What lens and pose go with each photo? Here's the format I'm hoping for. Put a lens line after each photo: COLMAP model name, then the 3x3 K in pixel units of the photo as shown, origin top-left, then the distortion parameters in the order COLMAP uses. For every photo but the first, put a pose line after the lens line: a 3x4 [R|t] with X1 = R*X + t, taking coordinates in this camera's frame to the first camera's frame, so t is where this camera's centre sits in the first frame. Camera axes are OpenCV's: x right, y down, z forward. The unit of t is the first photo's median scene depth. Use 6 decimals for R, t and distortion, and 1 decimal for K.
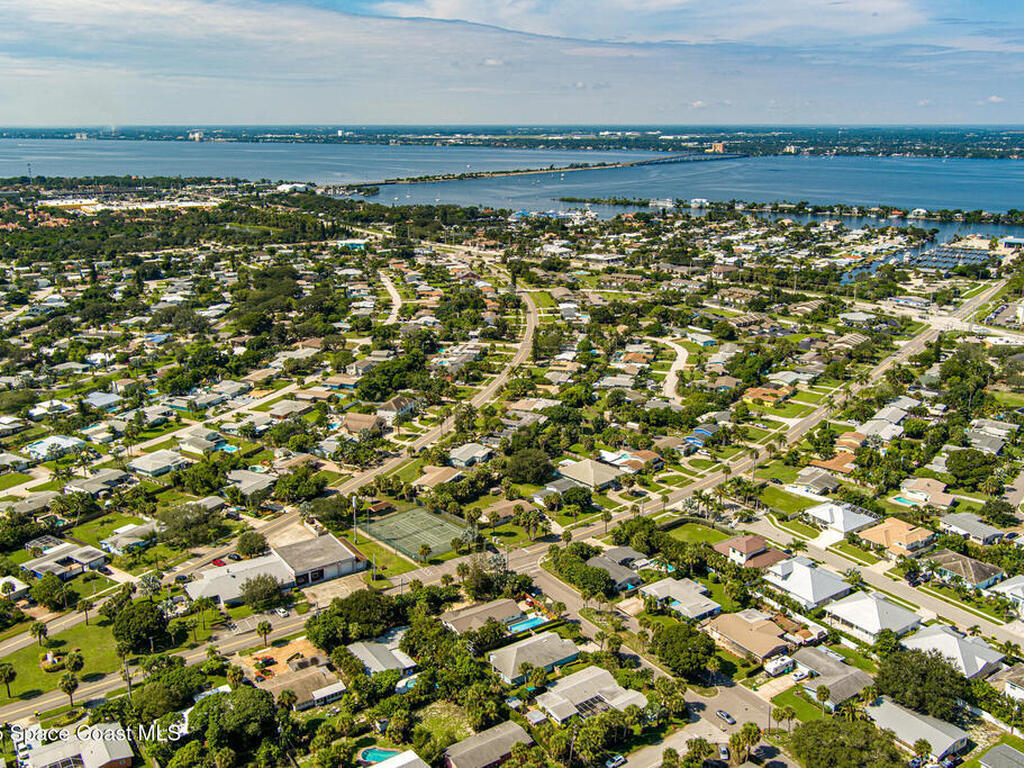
lens RADIAL K [[942.0, 0, 511.4], [0, 942.0, 384.2], [0, 0, 1]] dist [0.012699, 0.000000]
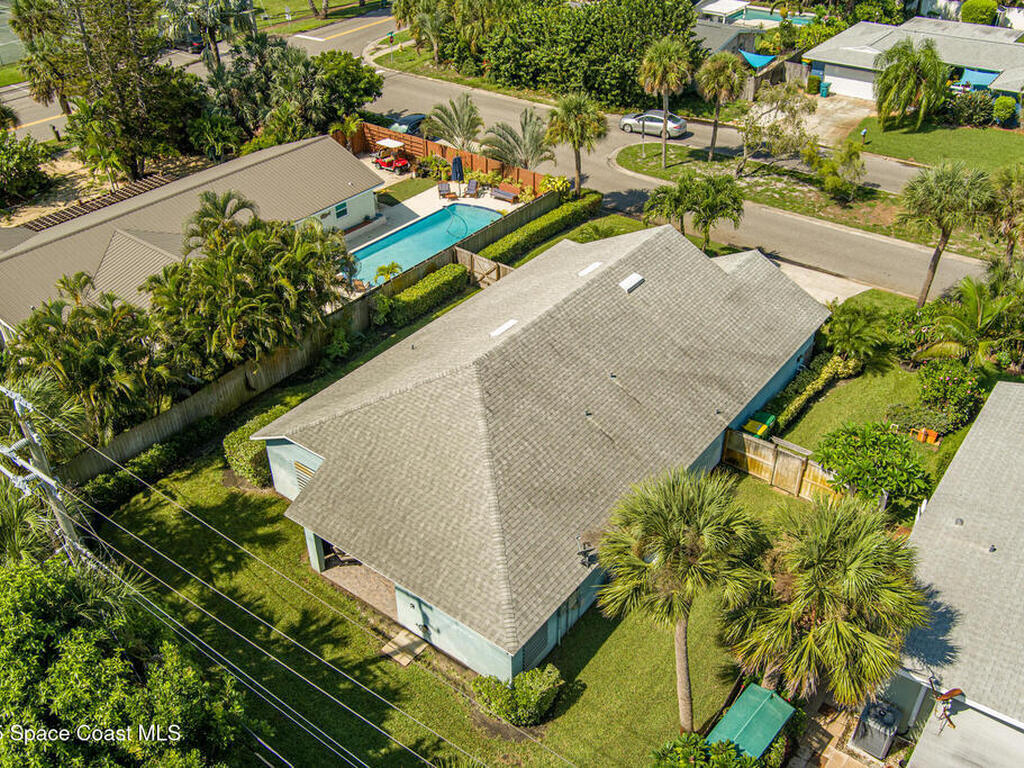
lens RADIAL K [[942.0, 0, 511.7], [0, 942.0, 383.6], [0, 0, 1]] dist [0.012699, 0.000000]
pose [[0.950788, -0.184069, 0.249241, -0.020033], [0.097934, 0.941704, 0.321873, 0.228516], [-0.293958, -0.281624, 0.913387, 0.831723]]
